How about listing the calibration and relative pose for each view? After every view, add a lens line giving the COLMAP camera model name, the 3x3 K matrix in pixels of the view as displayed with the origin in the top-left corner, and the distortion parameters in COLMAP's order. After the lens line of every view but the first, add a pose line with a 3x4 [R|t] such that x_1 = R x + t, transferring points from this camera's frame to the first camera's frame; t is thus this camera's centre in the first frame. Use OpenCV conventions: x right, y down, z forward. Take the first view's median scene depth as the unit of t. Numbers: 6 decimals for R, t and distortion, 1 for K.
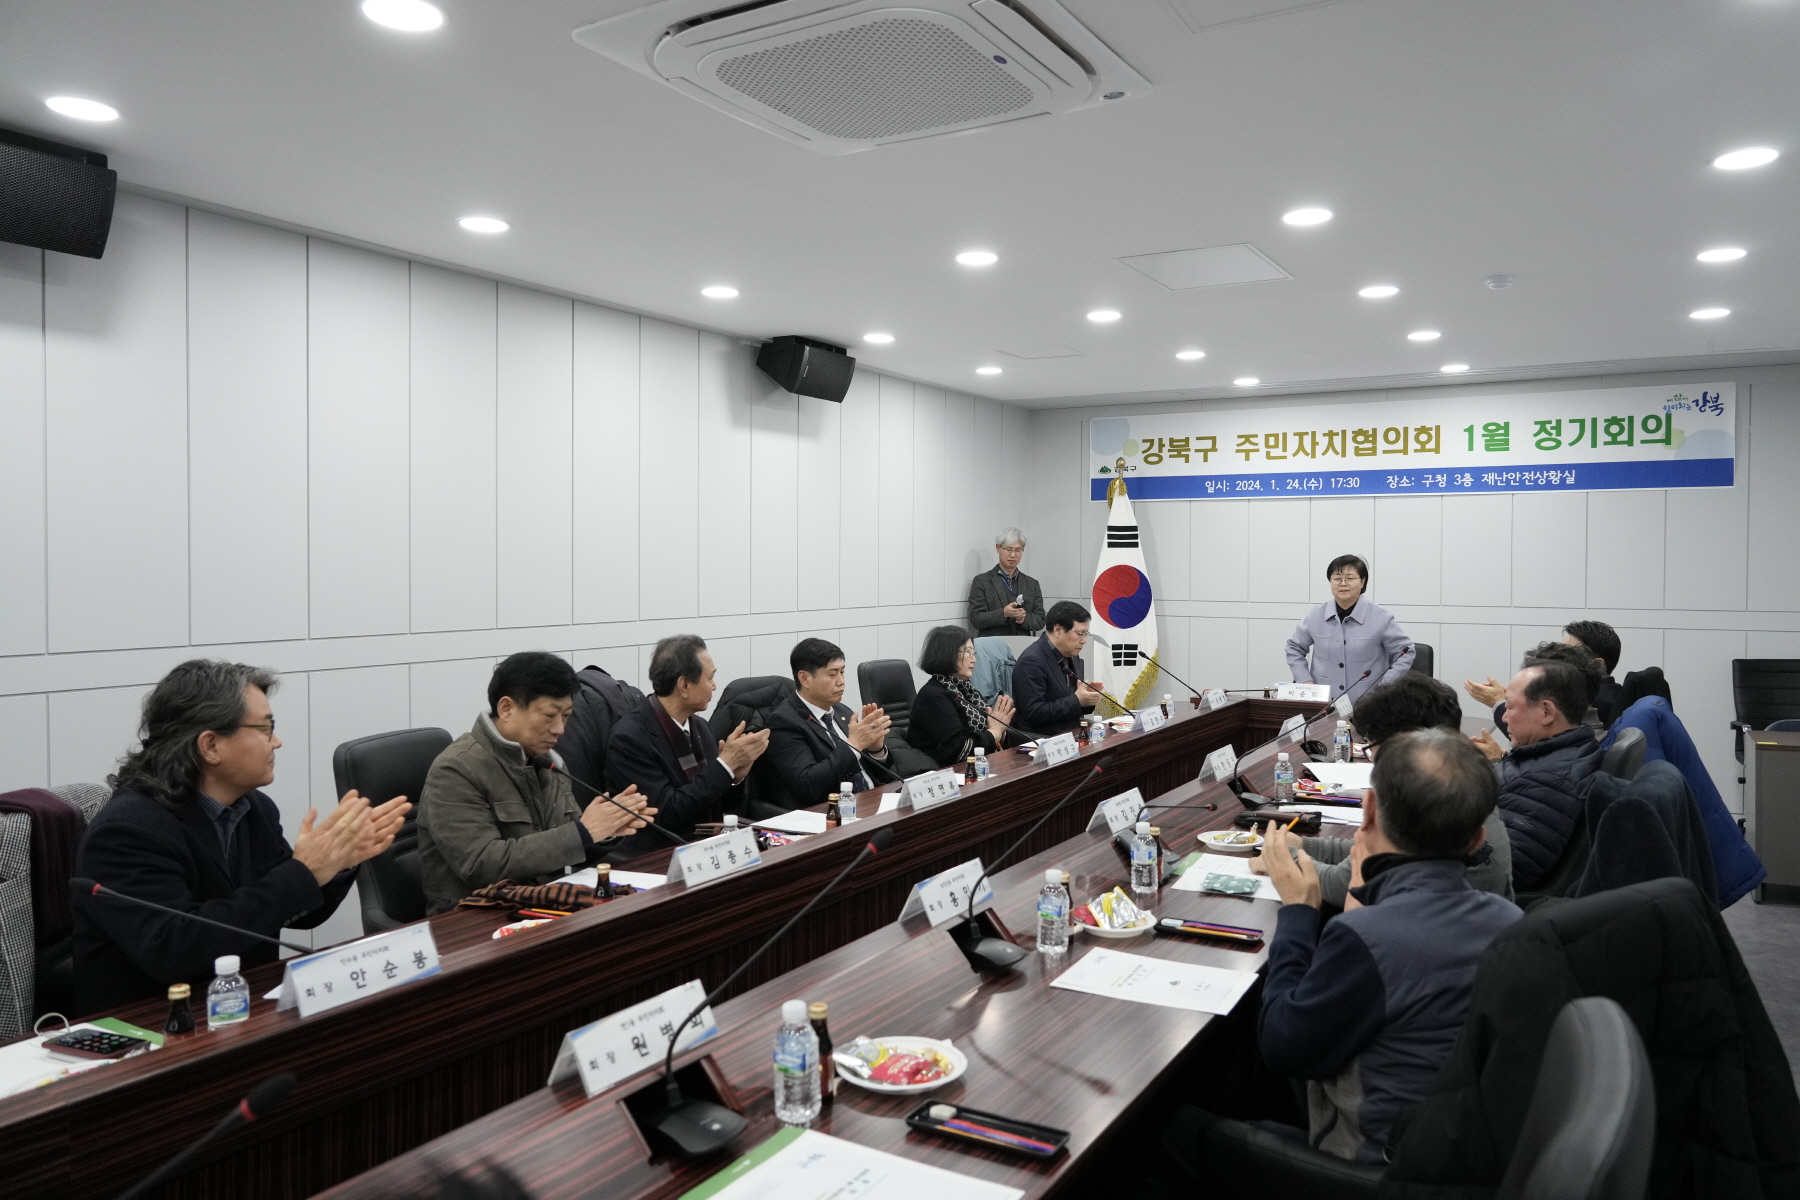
lens RADIAL K [[1234.7, 0, 901.7], [0, 1234.7, 592.1], [0, 0, 1]] dist [-0.024478, 0.004595]
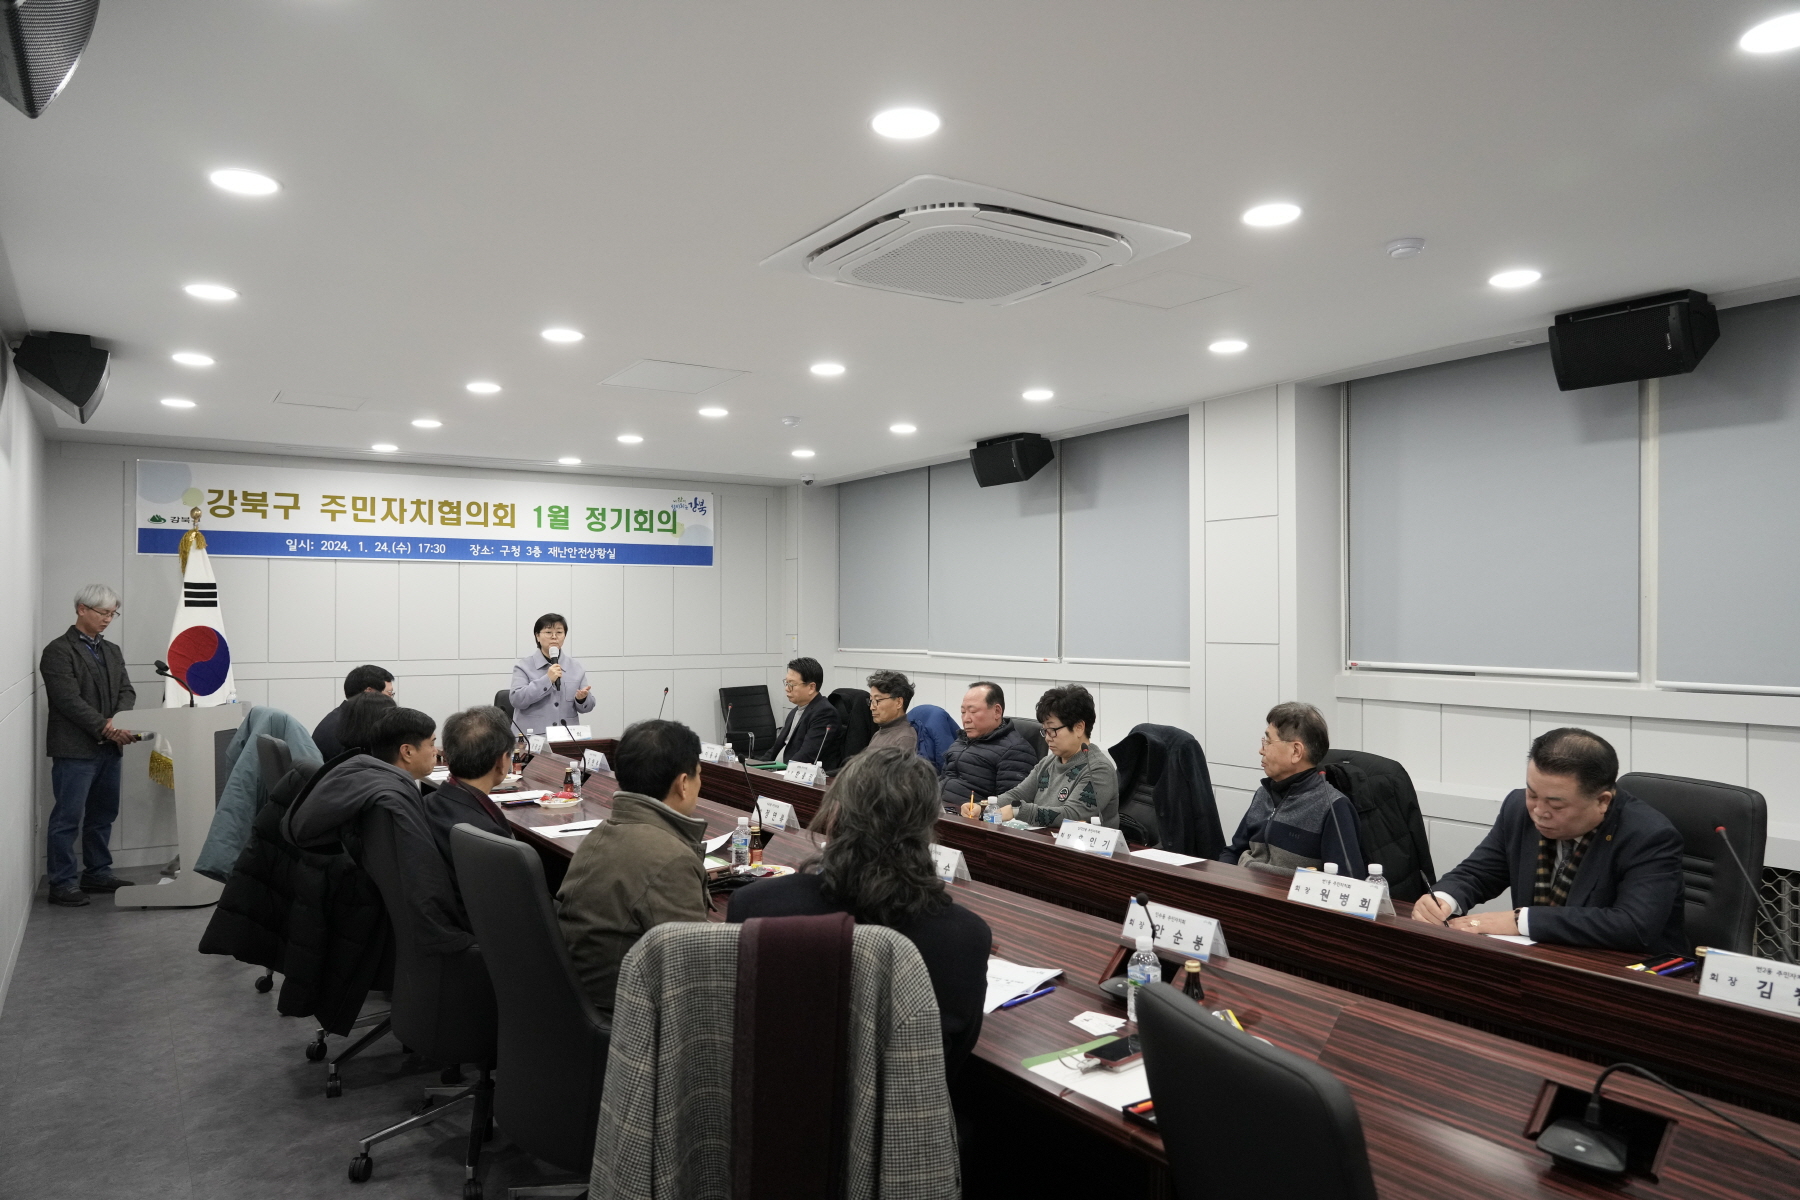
lens RADIAL K [[1234.7, 0, 907.8], [0, 1234.7, 598.3], [0, 0, 1]] dist [-0.024478, 0.004595]
pose [[0.434812, 0.016677, 0.900367, -0.448974], [0.033092, 0.998857, -0.034482, 0.006227], [-0.899913, 0.044788, 0.433763, 0.163417]]
